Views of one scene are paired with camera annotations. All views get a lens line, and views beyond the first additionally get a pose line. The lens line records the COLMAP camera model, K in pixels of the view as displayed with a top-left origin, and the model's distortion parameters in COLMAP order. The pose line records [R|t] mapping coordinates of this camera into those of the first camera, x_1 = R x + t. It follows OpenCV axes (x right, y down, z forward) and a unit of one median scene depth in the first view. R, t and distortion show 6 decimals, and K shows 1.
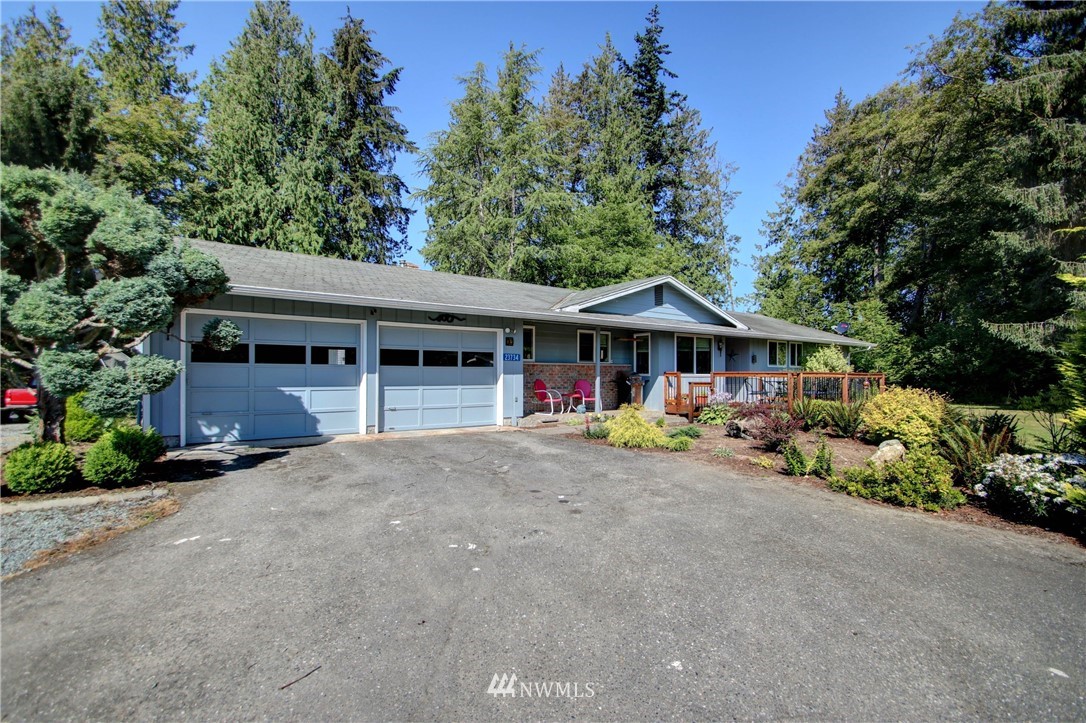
lens RADIAL K [[510.3, 0, 550.7], [0, 510.3, 373.0], [0, 0, 1]] dist [0.021101, -0.021133]
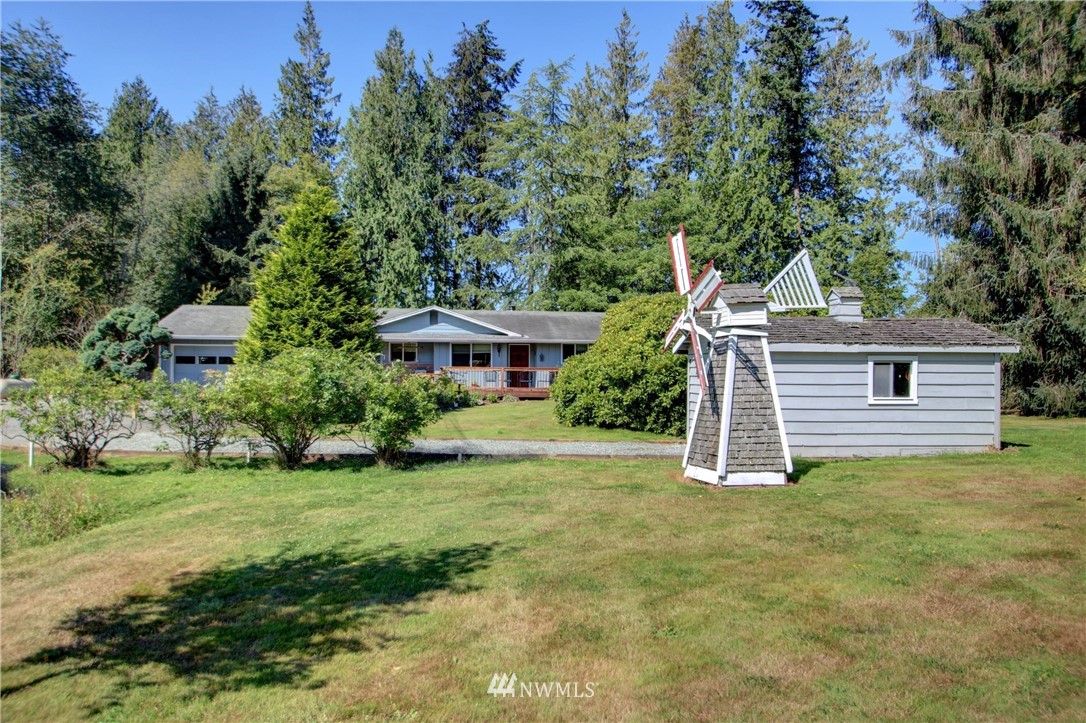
lens RADIAL K [[800.1, 0, 543.0], [0, 800.1, 361.5], [0, 0, 1]] dist [-0.036884, -0.000997]
pose [[0.863425, -0.006866, -0.504430, 1.517863], [-0.005149, 0.999735, -0.022421, 0.028093], [0.504450, 0.021957, 0.863162, -0.802797]]
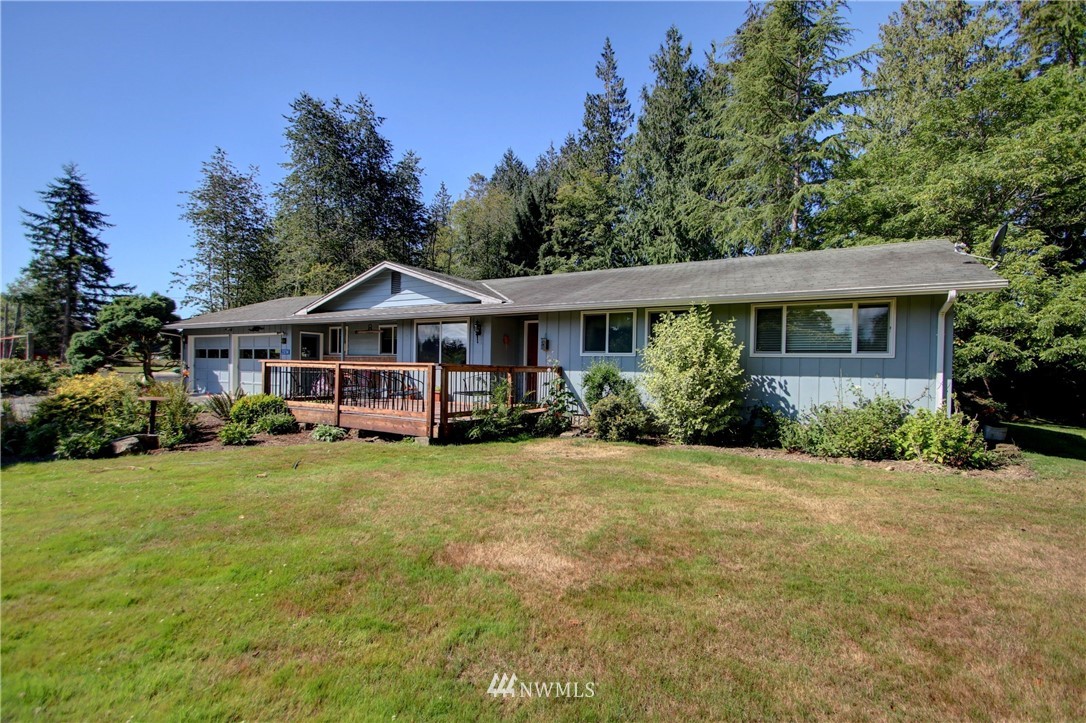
lens RADIAL K [[510.3, 0, 550.7], [0, 510.3, 373.0], [0, 0, 1]] dist [0.021101, -0.021133]
pose [[0.364153, 0.012485, -0.931255, 1.069077], [-0.011620, 0.999893, 0.008861, 0.004776], [0.931266, 0.007594, 0.364260, 0.821930]]
